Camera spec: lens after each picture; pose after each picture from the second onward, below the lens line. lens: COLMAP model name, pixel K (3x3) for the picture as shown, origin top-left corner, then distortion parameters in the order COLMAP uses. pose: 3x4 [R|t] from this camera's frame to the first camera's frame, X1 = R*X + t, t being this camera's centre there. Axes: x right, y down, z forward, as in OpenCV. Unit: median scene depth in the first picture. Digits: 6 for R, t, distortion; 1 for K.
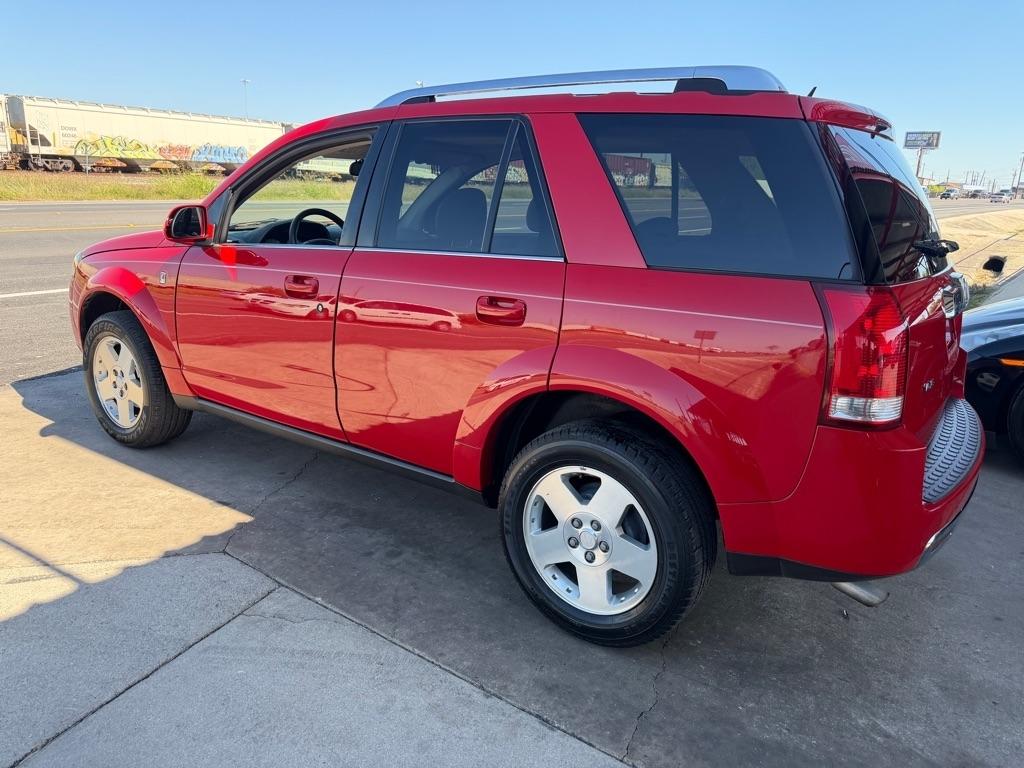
lens RADIAL K [[713.7, 0, 512.4], [0, 713.7, 383.4], [0, 0, 1]] dist [0.006409, -0.006405]
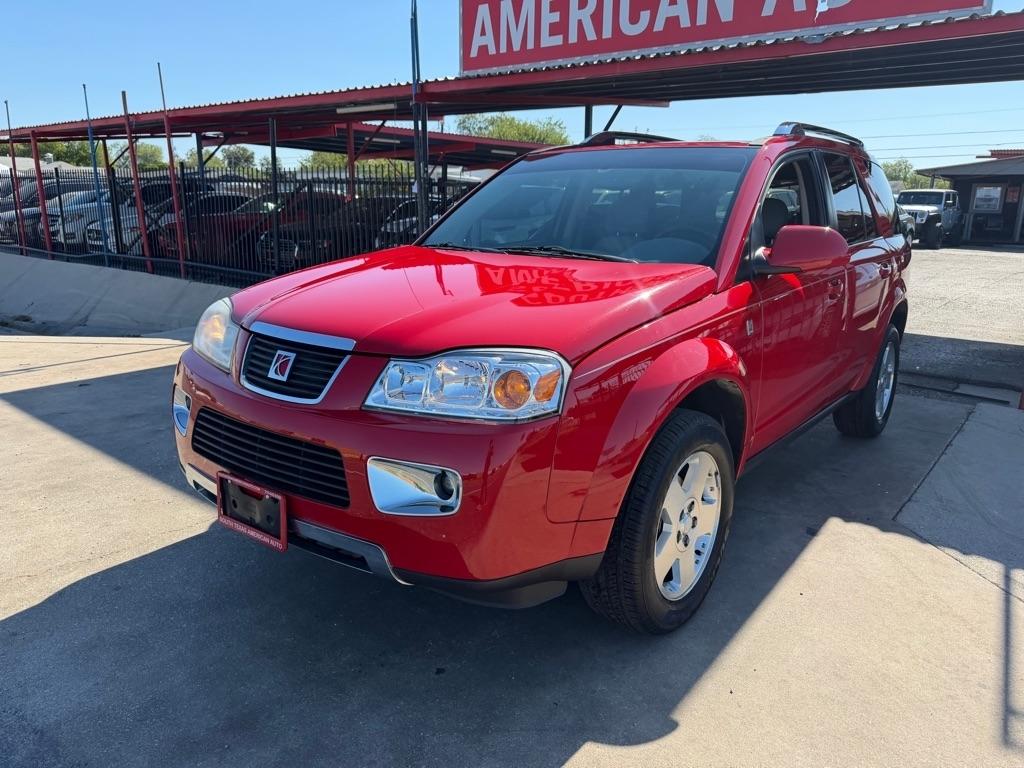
lens RADIAL K [[730.6, 0, 515.3], [0, 730.6, 381.4], [0, 0, 1]] dist [0.003504, -0.007808]
pose [[0.063490, -0.260421, 0.963405, -1.901668], [0.239335, 0.941155, 0.238634, -0.497181], [-0.968859, 0.215426, 0.122081, 1.757625]]
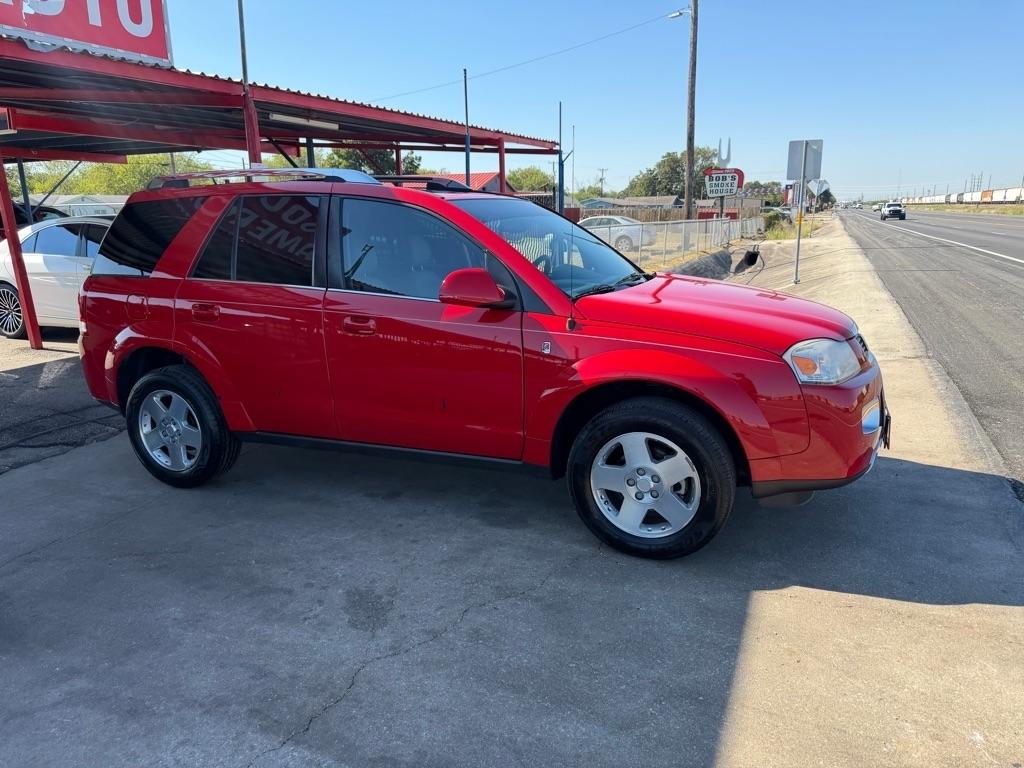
lens RADIAL K [[725.4, 0, 513.1], [0, 725.4, 385.6], [0, 0, 1]] dist [0.031323, -0.043935]
pose [[-0.981178, 0.034923, -0.189921, 0.036044], [-0.058774, 0.882840, 0.465982, -0.971570], [0.183943, 0.468374, -0.864171, 3.423304]]
